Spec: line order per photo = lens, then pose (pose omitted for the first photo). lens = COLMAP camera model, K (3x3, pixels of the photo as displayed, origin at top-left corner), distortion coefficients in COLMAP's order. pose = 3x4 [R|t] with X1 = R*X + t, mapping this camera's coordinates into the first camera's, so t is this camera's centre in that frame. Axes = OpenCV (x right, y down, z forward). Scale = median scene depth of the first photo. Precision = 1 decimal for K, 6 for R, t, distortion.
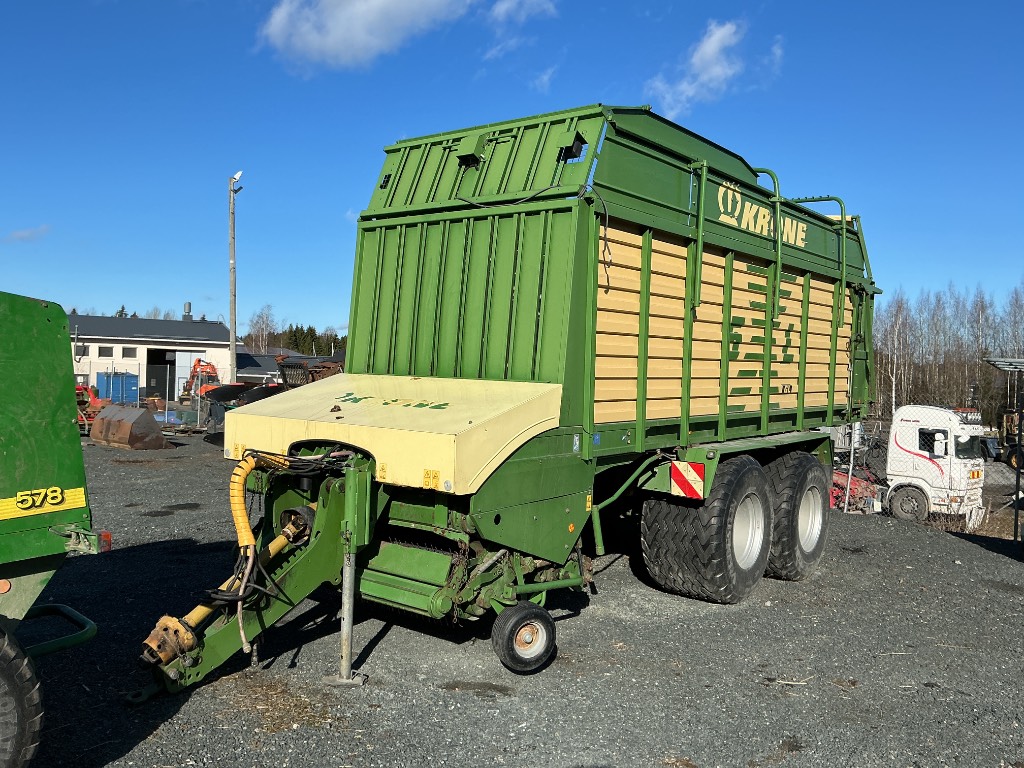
lens RADIAL K [[854.3, 0, 512.0], [0, 854.3, 384.0], [0, 0, 1]] dist [0.113463, -0.223537]
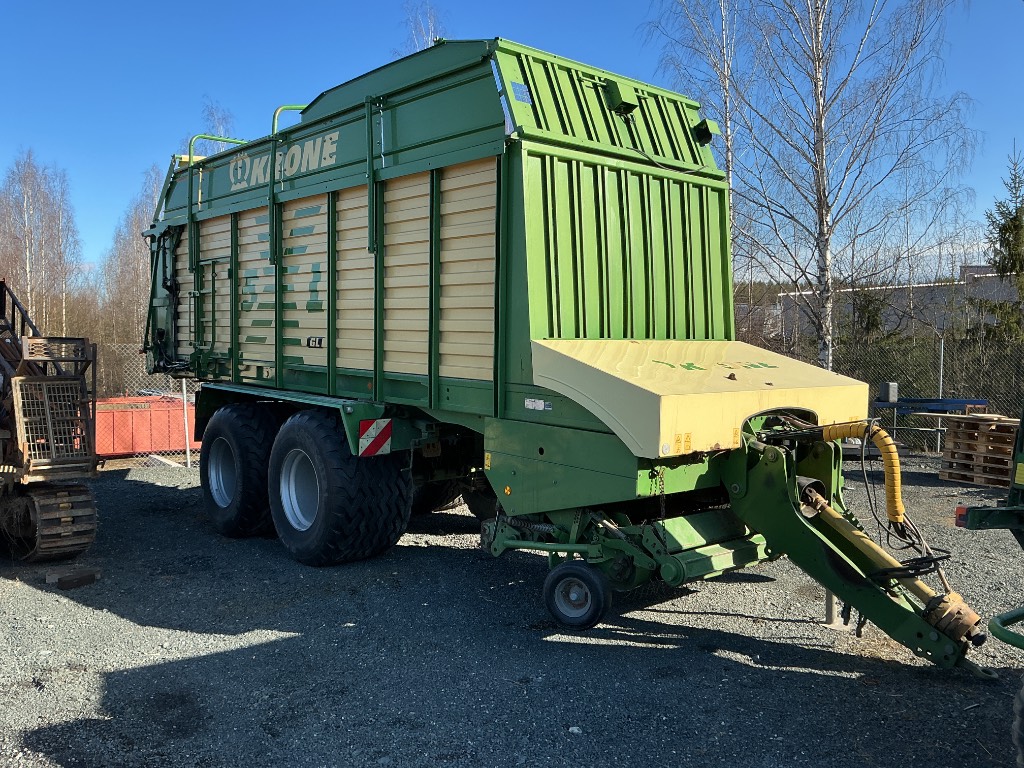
lens RADIAL K [[854.3, 0, 512.0], [0, 854.3, 384.0], [0, 0, 1]] dist [0.113463, -0.223537]
pose [[-0.202684, 0.036143, -0.978577, 1.131755], [-0.050121, 0.997626, 0.047228, -0.002729], [0.977961, 0.058619, -0.200391, 1.390855]]
